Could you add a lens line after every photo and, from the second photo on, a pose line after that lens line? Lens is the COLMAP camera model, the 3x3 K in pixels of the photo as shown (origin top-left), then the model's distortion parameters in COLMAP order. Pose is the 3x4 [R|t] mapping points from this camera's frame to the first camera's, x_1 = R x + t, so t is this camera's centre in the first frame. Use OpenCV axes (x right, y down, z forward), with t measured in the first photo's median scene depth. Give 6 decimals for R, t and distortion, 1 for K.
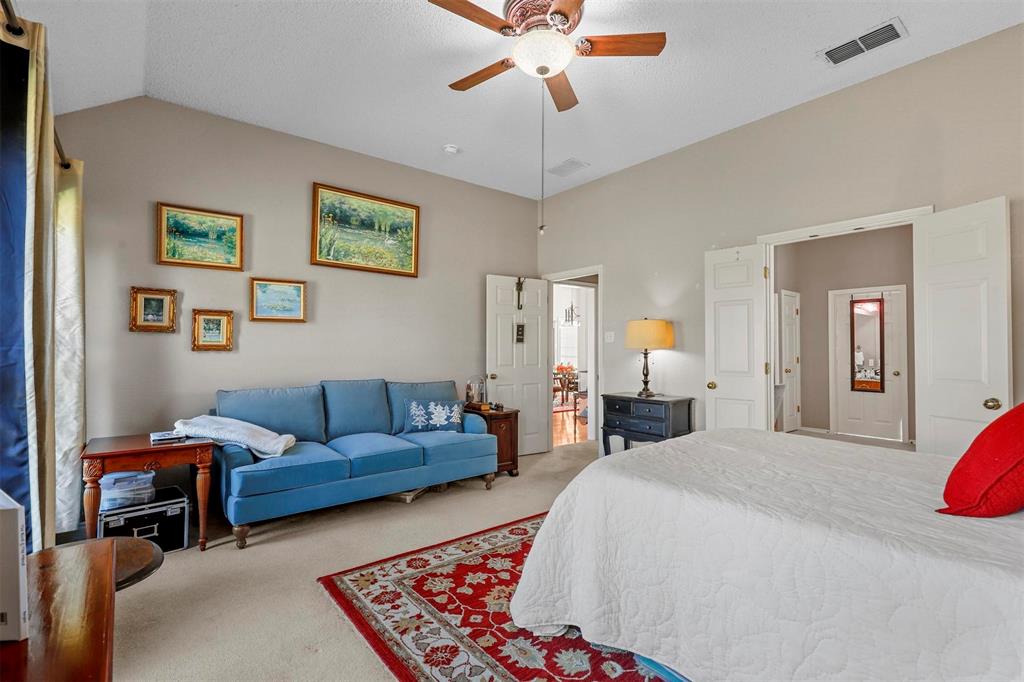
lens RADIAL K [[466.2, 0, 516.3], [0, 466.2, 342.1], [0, 0, 1]] dist [0.000568, 0.000166]
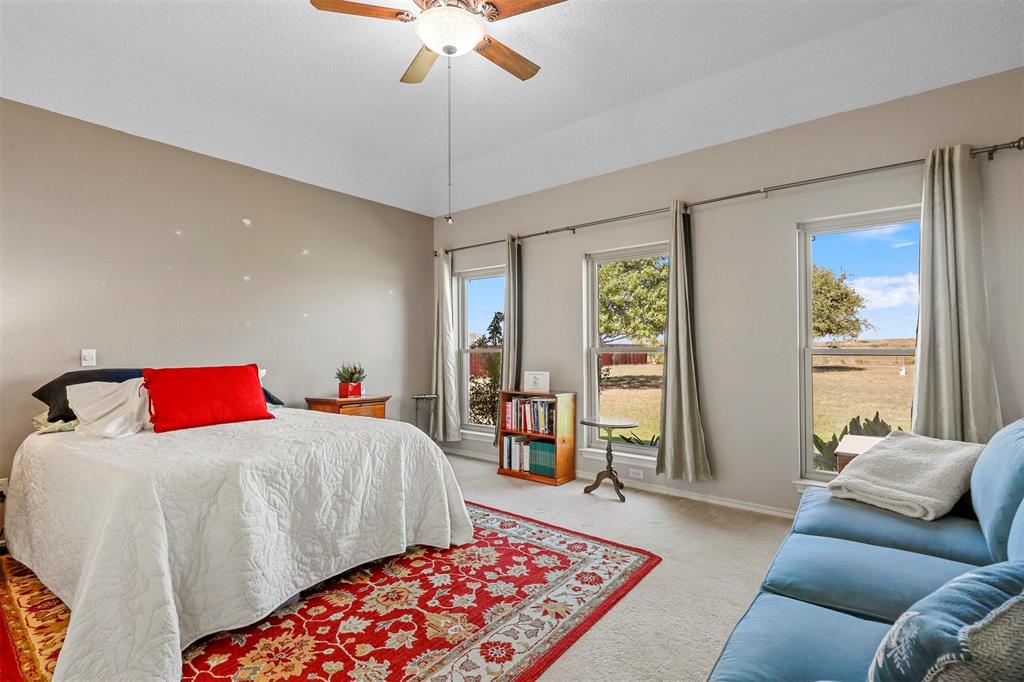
lens RADIAL K [[466.2, 0, 512.2], [0, 466.2, 345.8], [0, 0, 1]] dist [0.000568, 0.000166]
pose [[-0.976860, 0.001030, -0.213880, 0.144734], [0.005704, 0.999758, -0.021238, 0.038467], [0.213806, -0.021967, -0.976629, 2.045819]]
